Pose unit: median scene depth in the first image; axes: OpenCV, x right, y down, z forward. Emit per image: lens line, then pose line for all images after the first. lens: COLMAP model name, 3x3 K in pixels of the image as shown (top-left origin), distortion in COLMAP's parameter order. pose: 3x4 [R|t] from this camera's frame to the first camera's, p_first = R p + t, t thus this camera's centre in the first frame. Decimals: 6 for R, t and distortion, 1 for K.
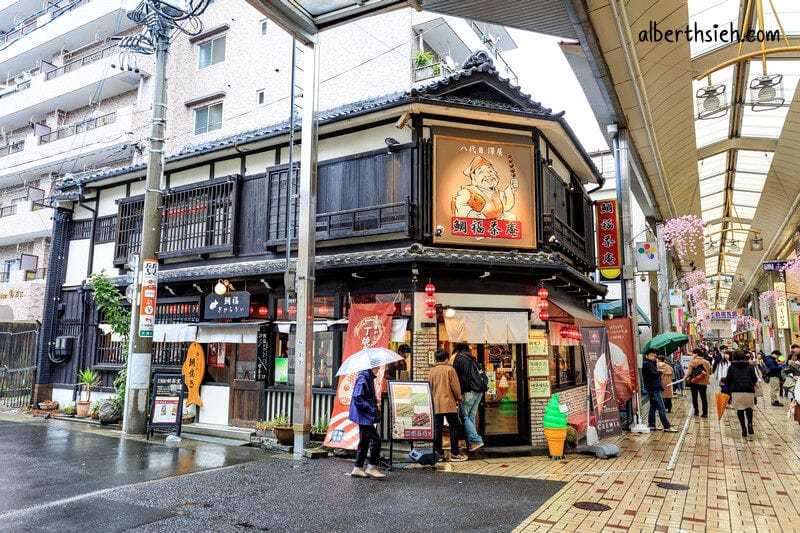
lens RADIAL K [[549.5, 0, 399.5], [0, 549.5, 266.2], [0, 0, 1]] dist [0.006322, 0.001936]
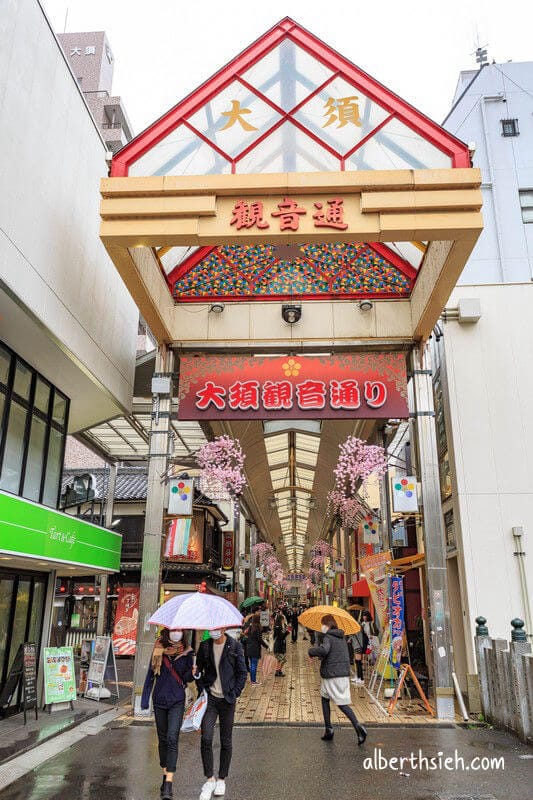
lens RADIAL K [[624.9, 0, 267.5], [0, 624.9, 398.5], [0, 0, 1]] dist [-0.024101, -0.004117]
pose [[0.893737, 0.133407, 0.428295, -0.544106], [-0.057868, 0.981065, -0.184831, -0.183366], [-0.444843, 0.140406, 0.884534, -1.159978]]
